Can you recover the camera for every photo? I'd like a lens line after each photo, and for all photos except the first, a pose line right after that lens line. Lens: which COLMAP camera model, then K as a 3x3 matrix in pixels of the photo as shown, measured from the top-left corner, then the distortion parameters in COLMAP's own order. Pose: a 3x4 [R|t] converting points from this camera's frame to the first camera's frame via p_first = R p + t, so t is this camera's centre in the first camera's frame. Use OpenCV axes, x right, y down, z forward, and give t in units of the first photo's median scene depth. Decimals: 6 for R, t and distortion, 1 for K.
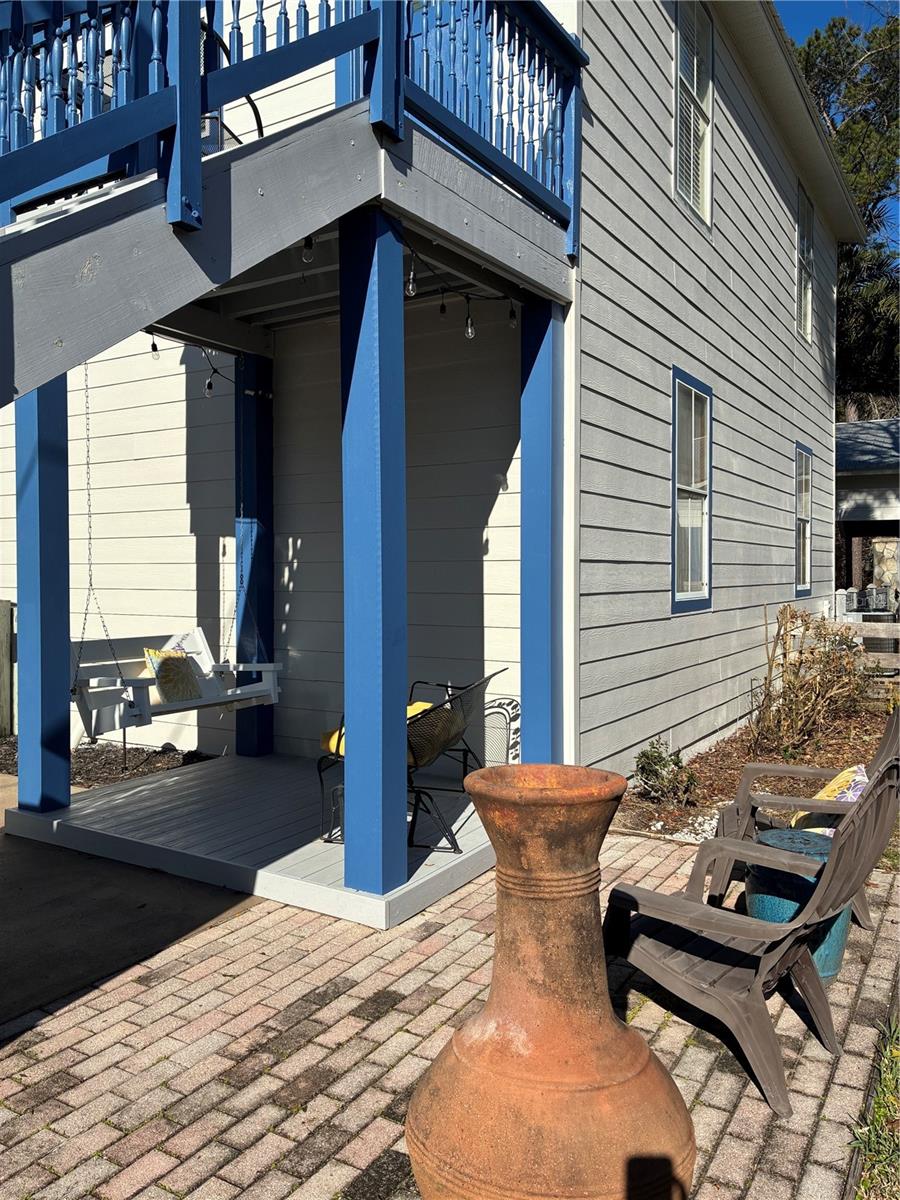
lens RADIAL K [[902.4, 0, 448.4], [0, 902.4, 598.7], [0, 0, 1]] dist [0.026077, -0.051613]
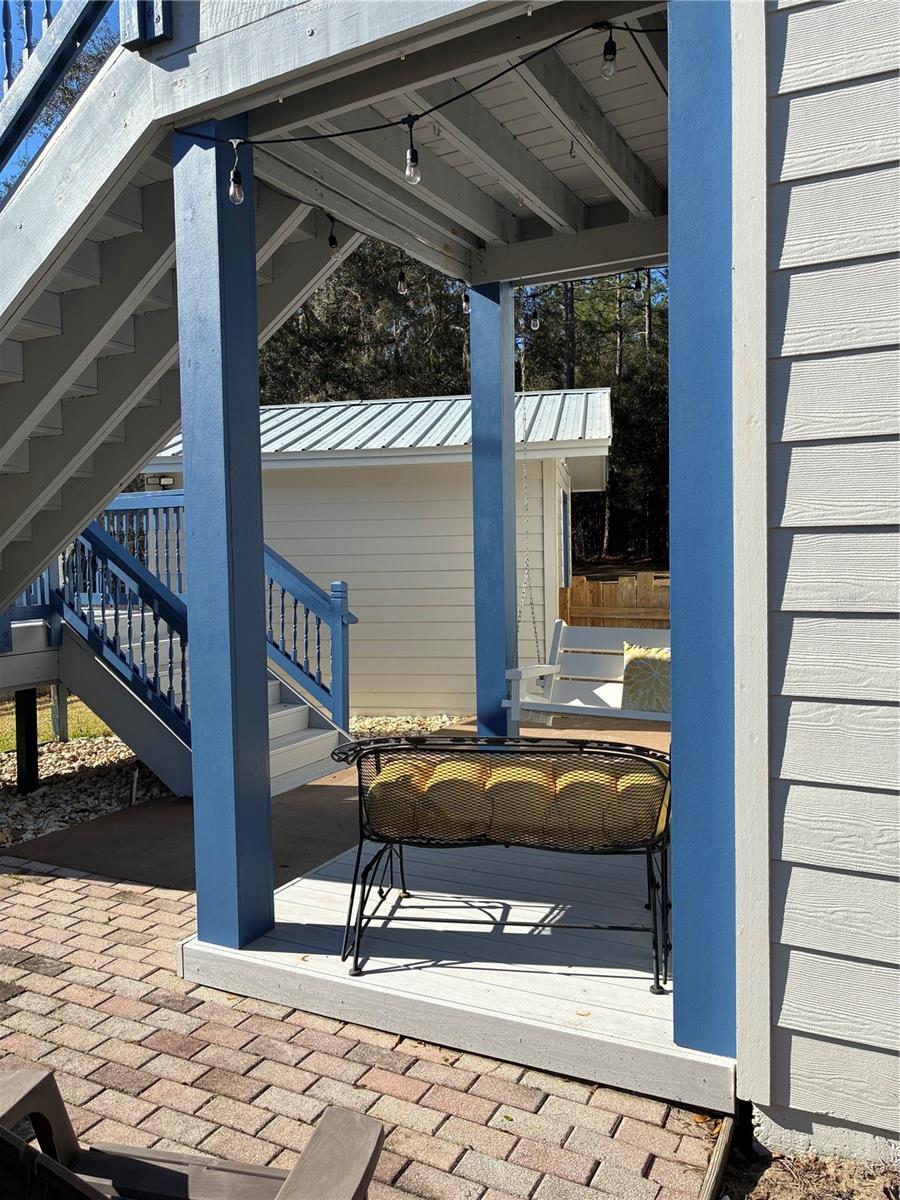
lens RADIAL K [[902.4, 0, 453.0], [0, 902.4, 599.4], [0, 0, 1]] dist [0.026077, -0.051613]
pose [[0.076449, 0.062497, -0.995113, 0.731590], [-0.011048, 0.998025, 0.061831, -0.050462], [0.997012, 0.006267, 0.076989, 1.095328]]
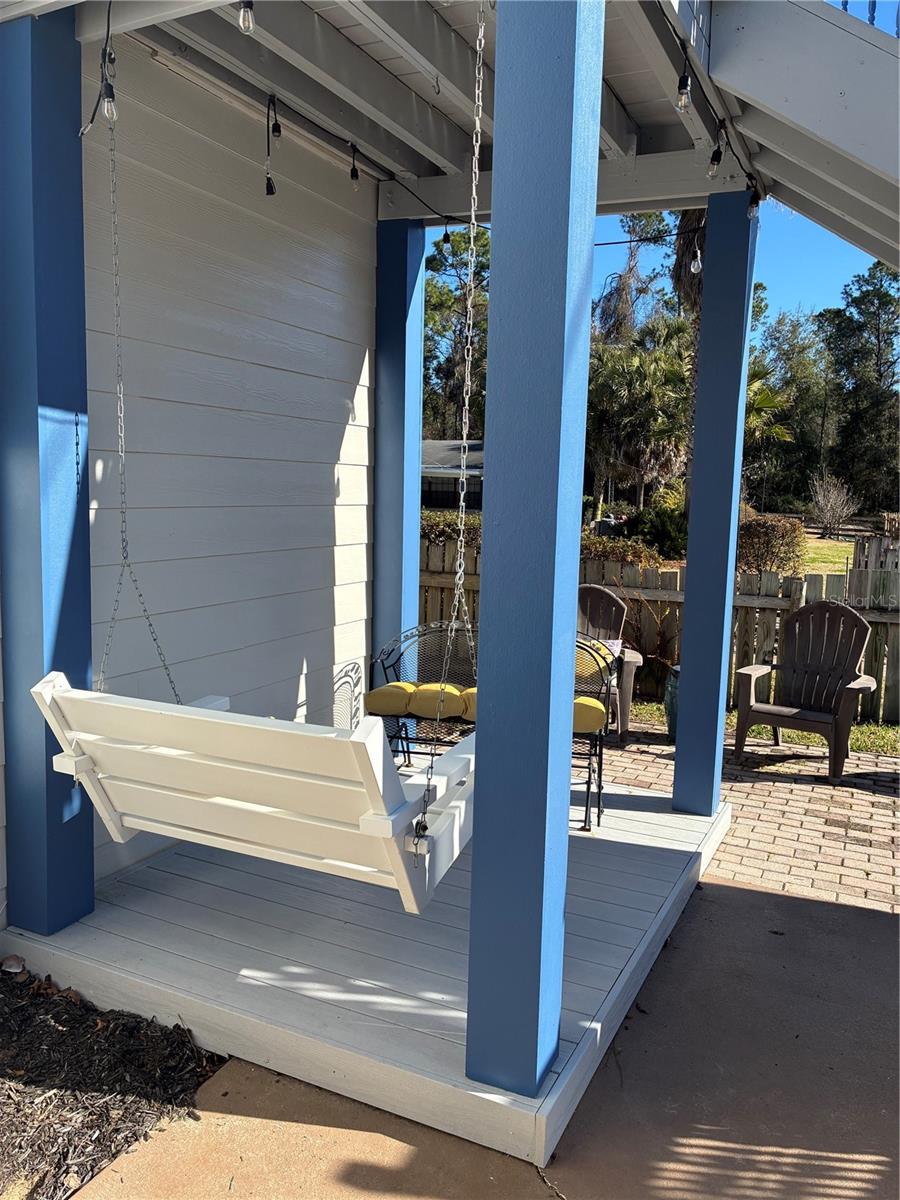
lens RADIAL K [[902.4, 0, 448.3], [0, 902.4, 597.4], [0, 0, 1]] dist [0.026077, -0.051613]
pose [[-0.087146, -0.125337, 0.988279, -1.099809], [0.002192, 0.992027, 0.126006, -0.085933], [-0.996193, 0.013148, -0.086176, 1.354469]]
